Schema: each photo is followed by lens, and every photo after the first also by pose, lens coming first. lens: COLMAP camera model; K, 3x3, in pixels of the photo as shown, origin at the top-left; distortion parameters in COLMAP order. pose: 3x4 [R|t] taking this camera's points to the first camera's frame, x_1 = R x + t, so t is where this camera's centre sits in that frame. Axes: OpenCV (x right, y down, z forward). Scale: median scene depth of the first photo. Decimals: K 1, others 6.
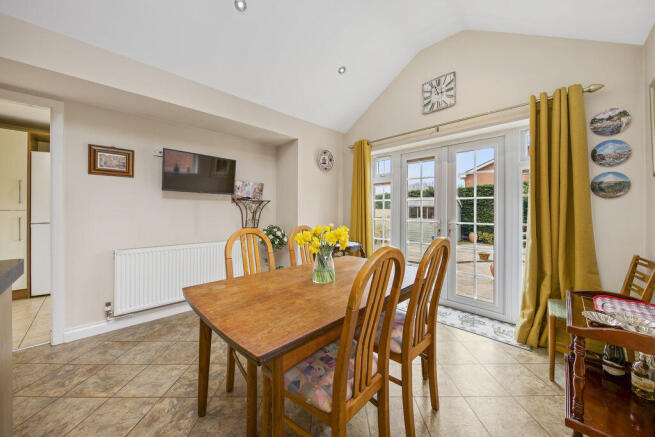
lens RADIAL K [[241.2, 0, 333.6], [0, 241.2, 212.0], [0, 0, 1]] dist [-0.001328, -0.000279]
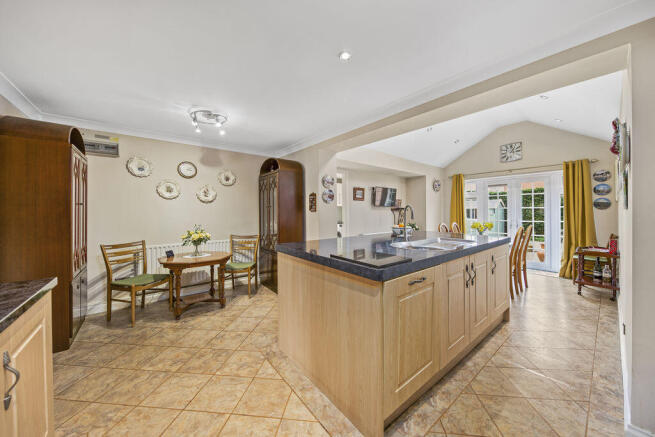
lens RADIAL K [[241.2, 0, 329.3], [0, 241.2, 210.5], [0, 0, 1]] dist [-0.001328, -0.000279]
pose [[0.996084, -0.012261, -0.087553, -0.846110], [0.011997, 0.999922, -0.003535, -0.048121], [0.087589, 0.002470, 0.996154, -1.031436]]
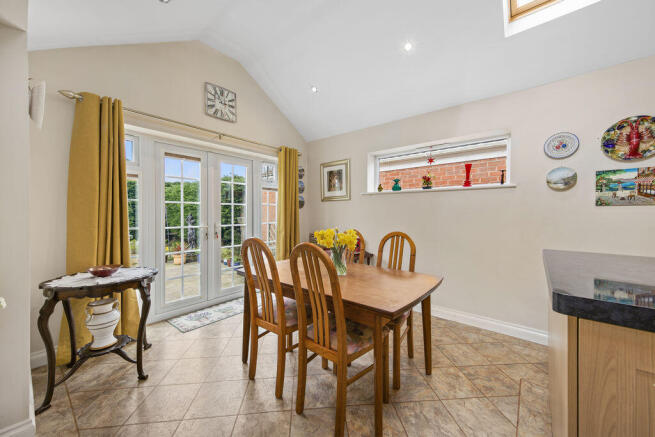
lens RADIAL K [[241.2, 0, 326.3], [0, 241.2, 218.7], [0, 0, 1]] dist [-0.001328, -0.000279]
pose [[-0.091495, -0.021628, 0.995571, -0.686574], [0.006527, 0.999730, 0.022318, -0.009149], [-0.995784, 0.008540, -0.091330, 0.668823]]
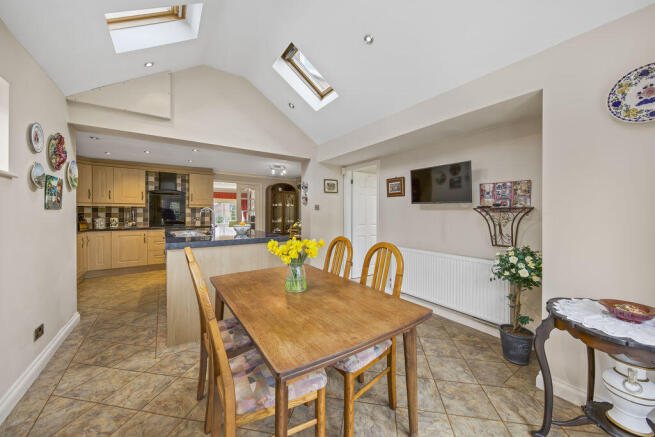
lens RADIAL K [[241.2, 0, 323.1], [0, 241.2, 214.2], [0, 0, 1]] dist [-0.001328, -0.000279]
pose [[-0.190064, -0.013653, -0.981677, 0.550943], [-0.013682, 0.999843, -0.011257, -0.017850], [0.981676, 0.011292, -0.190221, 0.753452]]
